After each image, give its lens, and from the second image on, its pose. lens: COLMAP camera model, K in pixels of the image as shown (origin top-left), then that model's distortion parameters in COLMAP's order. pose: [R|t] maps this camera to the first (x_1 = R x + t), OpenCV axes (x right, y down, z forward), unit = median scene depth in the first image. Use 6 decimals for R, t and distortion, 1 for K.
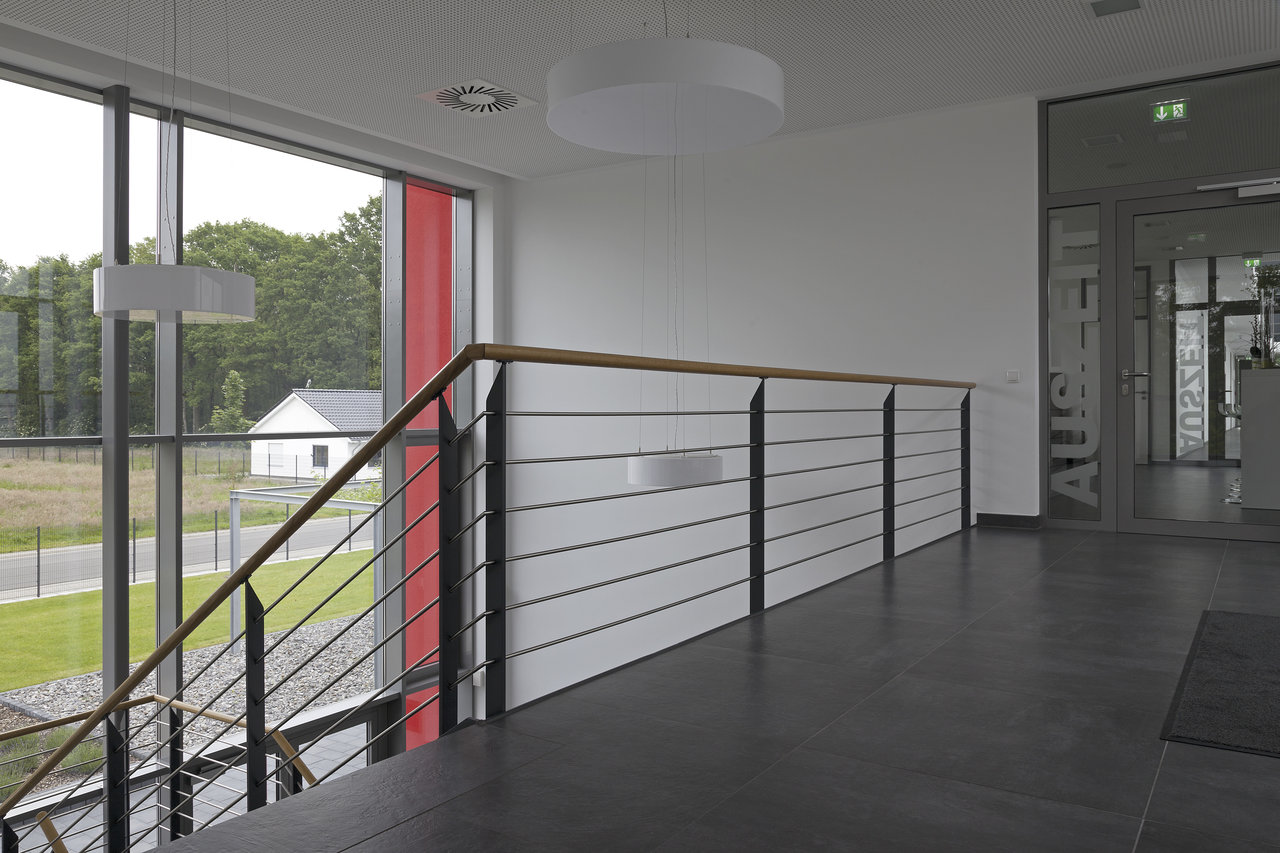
lens RADIAL K [[938.3, 0, 645.5], [0, 938.3, 398.0], [0, 0, 1]] dist [-0.023561, 0.006374]
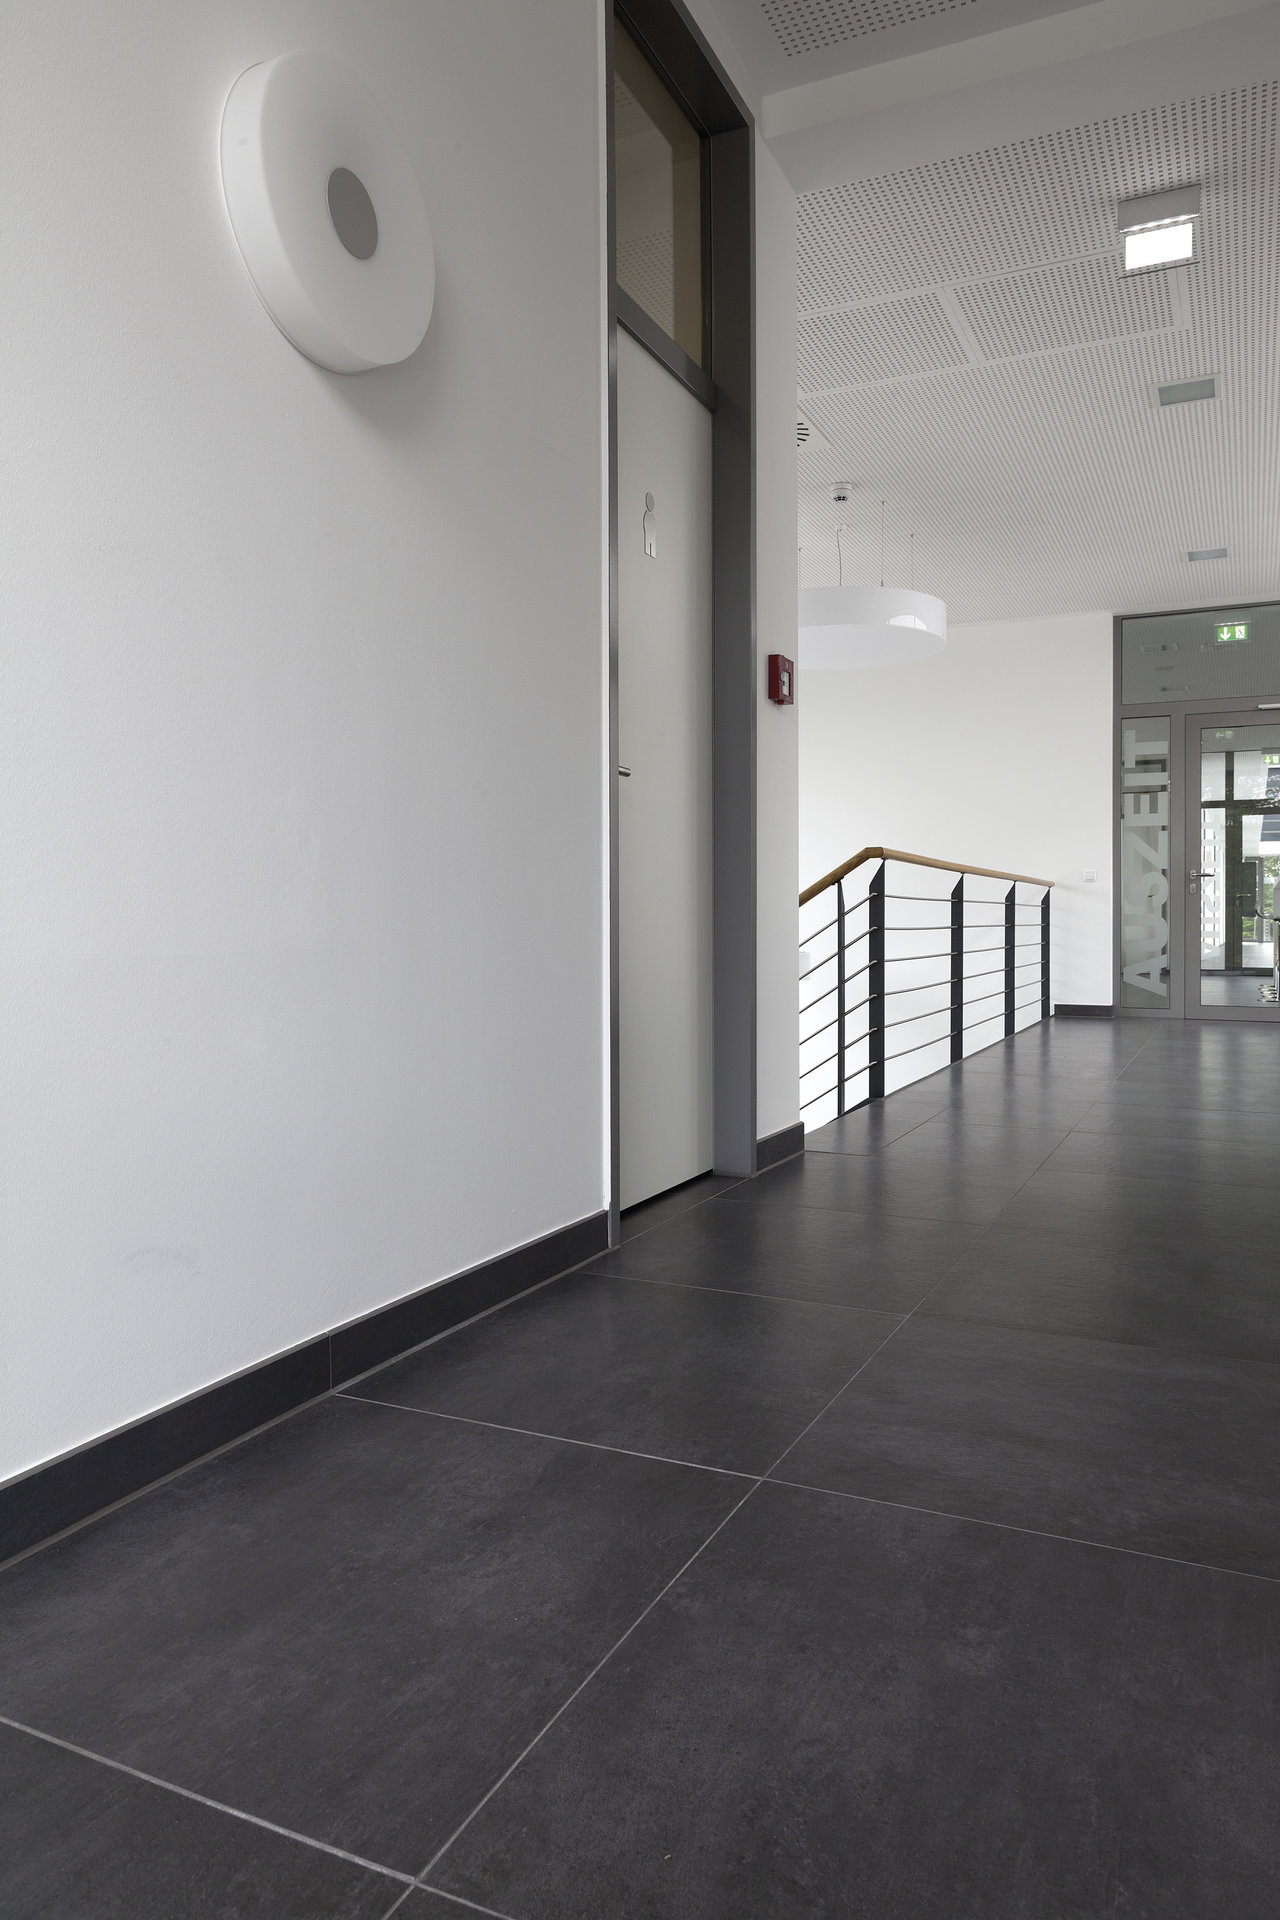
lens RADIAL K [[1255.5, 0, 641.2], [0, 1255.5, 931.6], [0, 0, 1]] dist [-0.002475, 0.000209]
pose [[0.990521, -0.000411, 0.137359, -0.323983], [-0.002159, 0.999825, 0.018564, 0.015855], [-0.137343, -0.018685, 0.990347, -0.365931]]
